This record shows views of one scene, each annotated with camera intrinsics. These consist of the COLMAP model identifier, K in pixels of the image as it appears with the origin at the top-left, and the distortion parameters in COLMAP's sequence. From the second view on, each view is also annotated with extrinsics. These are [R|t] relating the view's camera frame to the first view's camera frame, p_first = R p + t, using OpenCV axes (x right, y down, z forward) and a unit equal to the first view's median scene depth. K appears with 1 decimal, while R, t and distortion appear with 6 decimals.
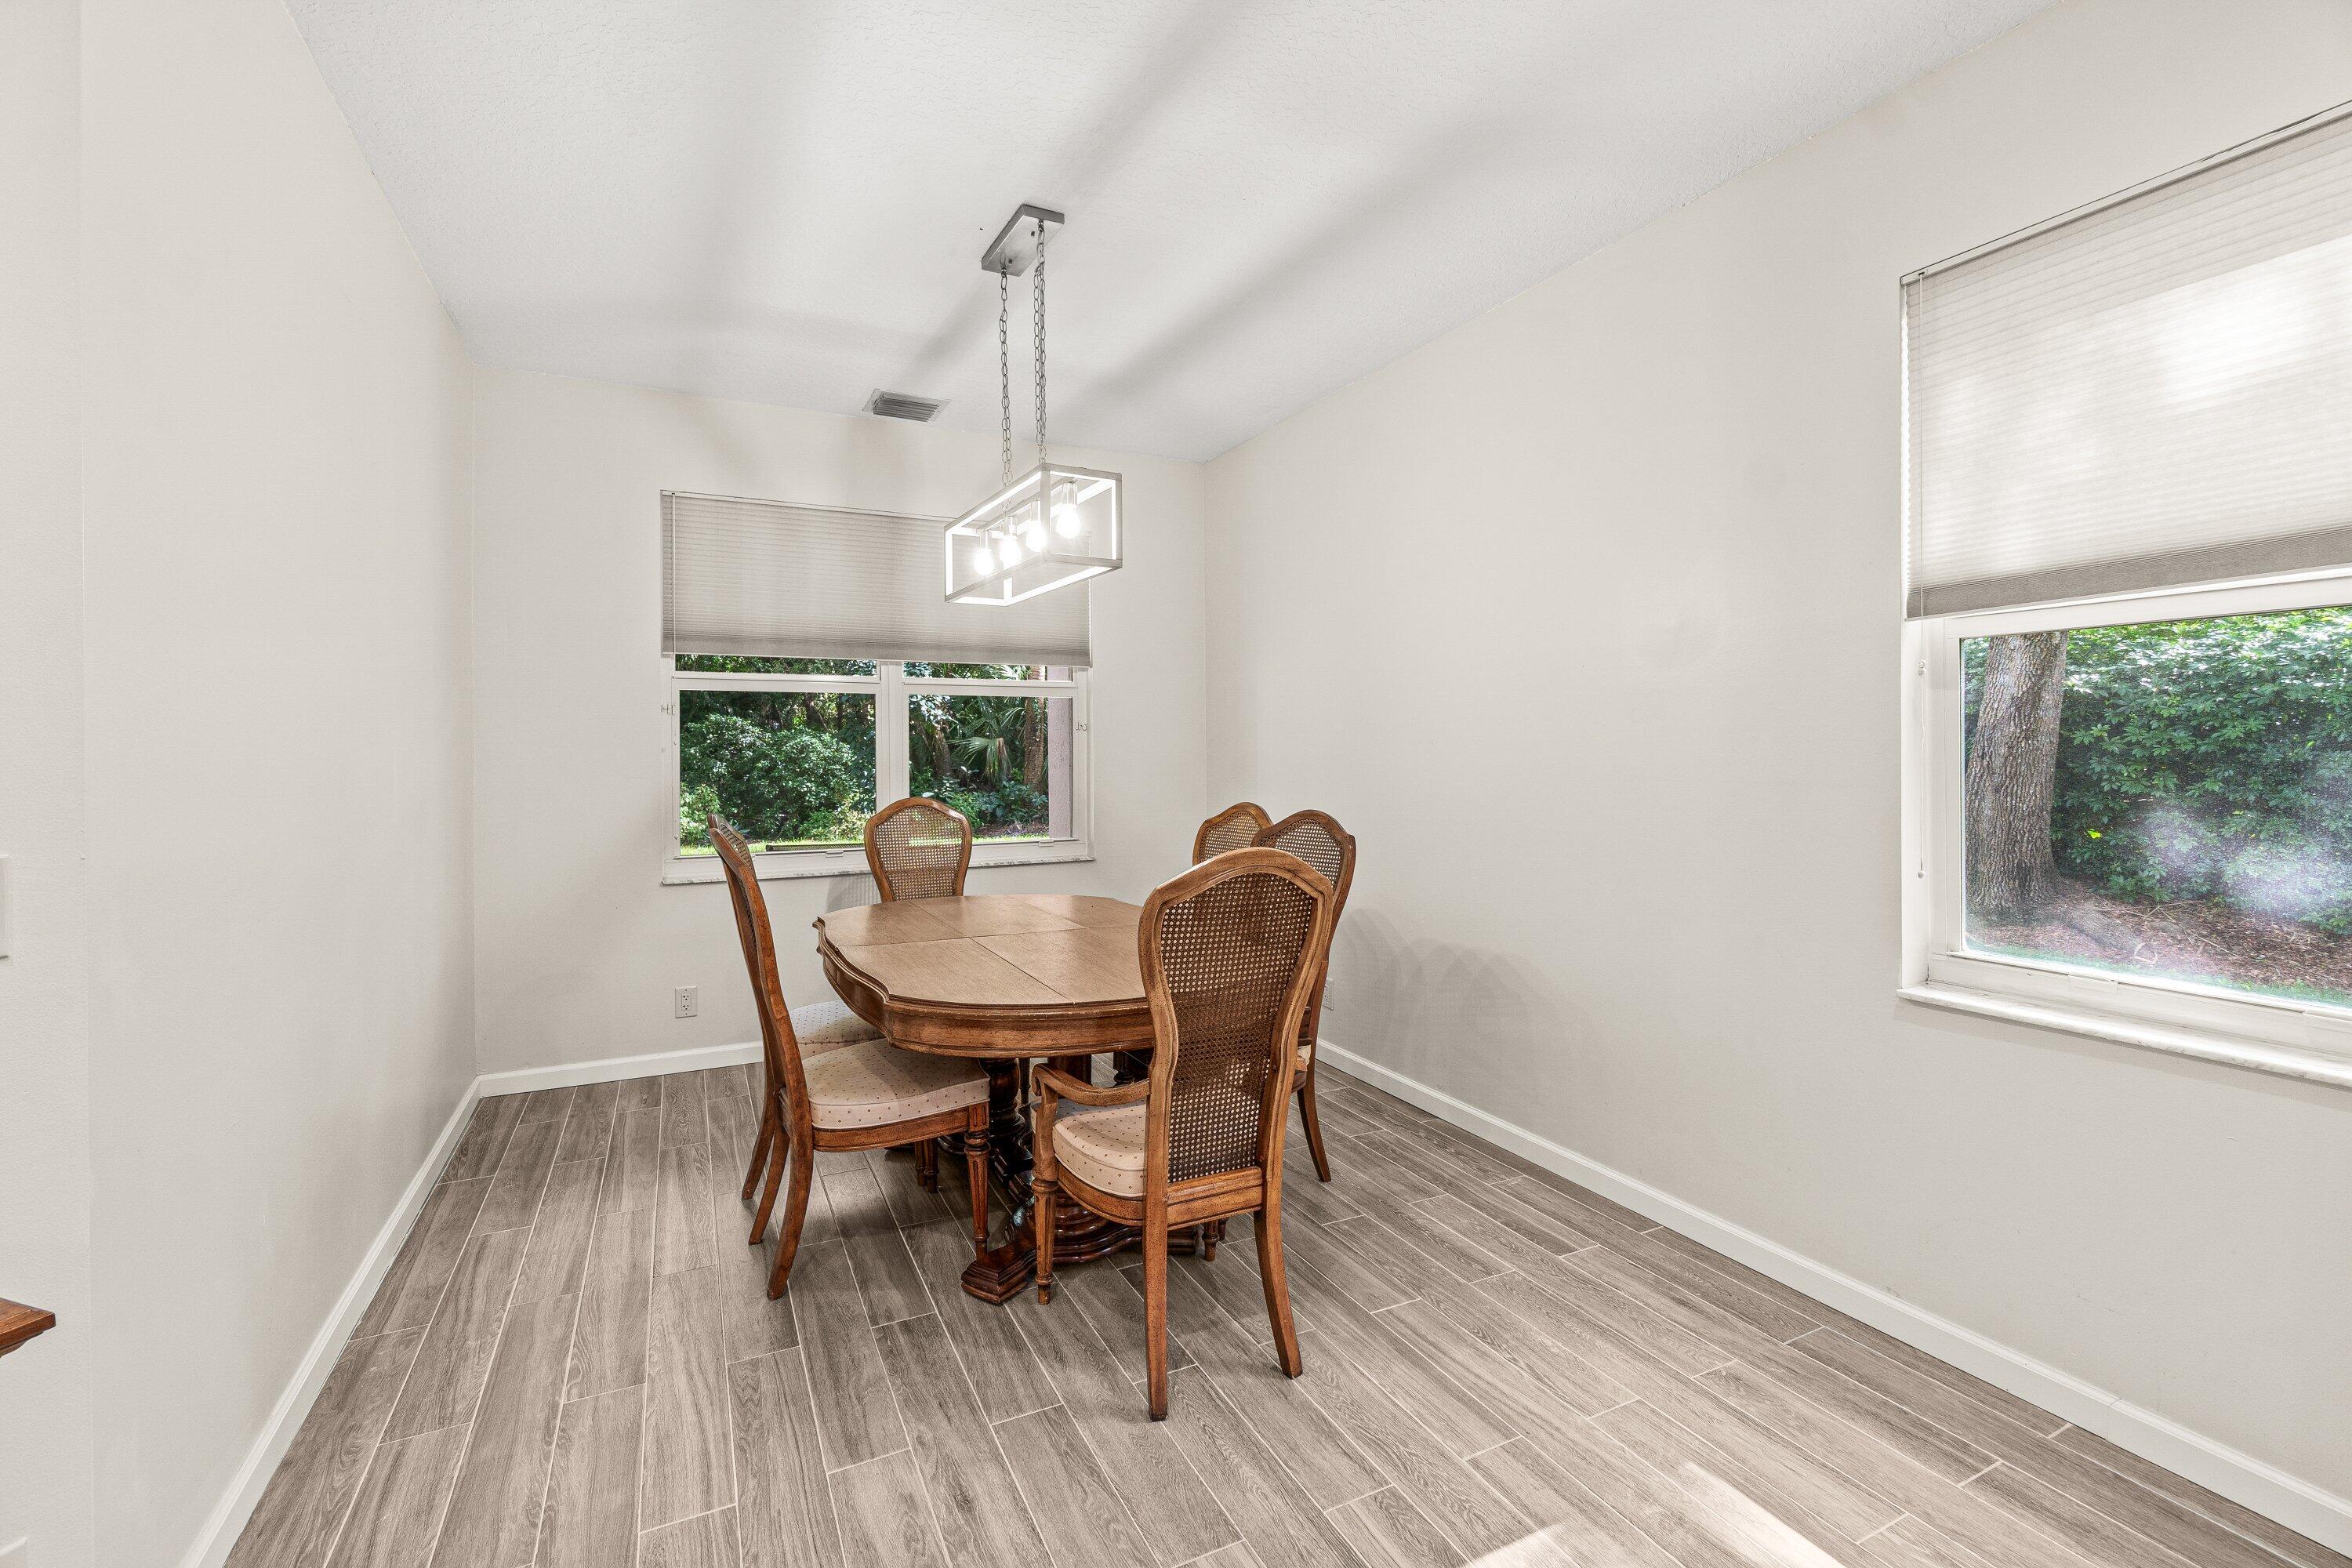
lens RADIAL K [[1015.4, 0, 1176.6], [0, 1015.4, 765.6], [0, 0, 1]] dist [0.003830, -0.001766]
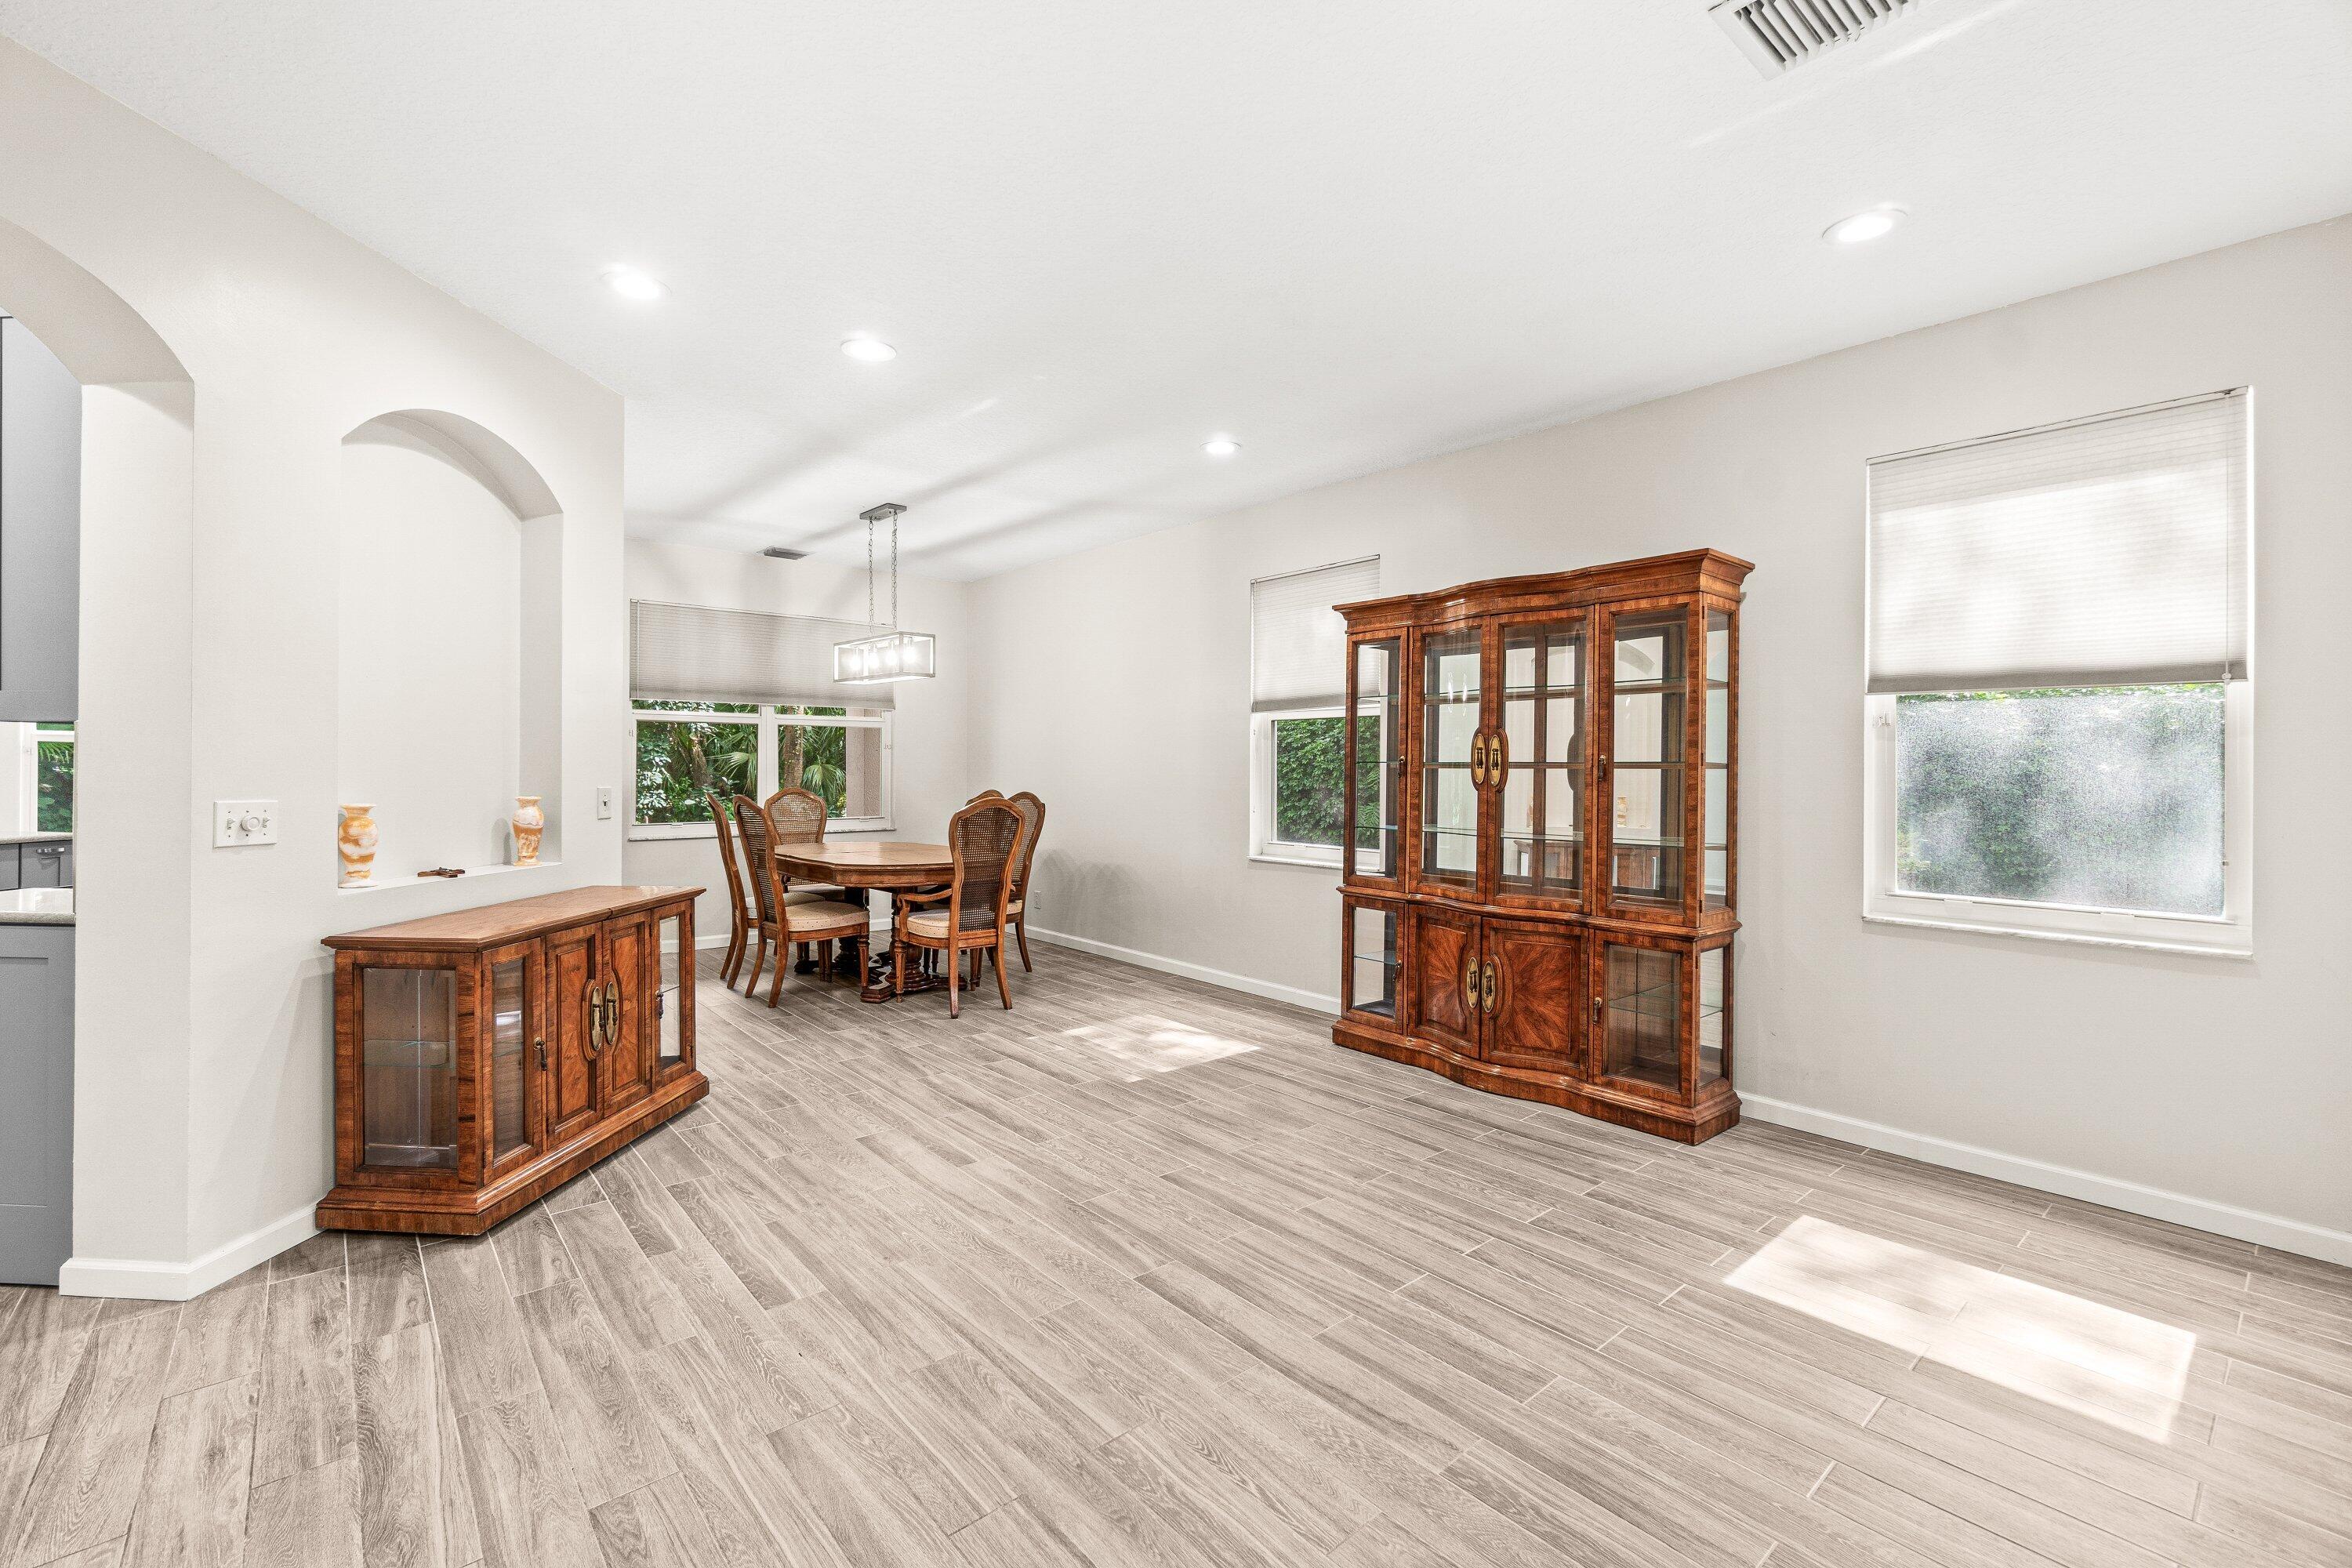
lens RADIAL K [[1015.4, 0, 1170.1], [0, 1015.4, 770.0], [0, 0, 1]] dist [0.003830, -0.001766]
pose [[0.971518, 0.009584, 0.236772, -0.065348], [-0.006439, 0.999881, -0.014052, 0.028156], [-0.236878, 0.012127, 0.971464, -1.040031]]
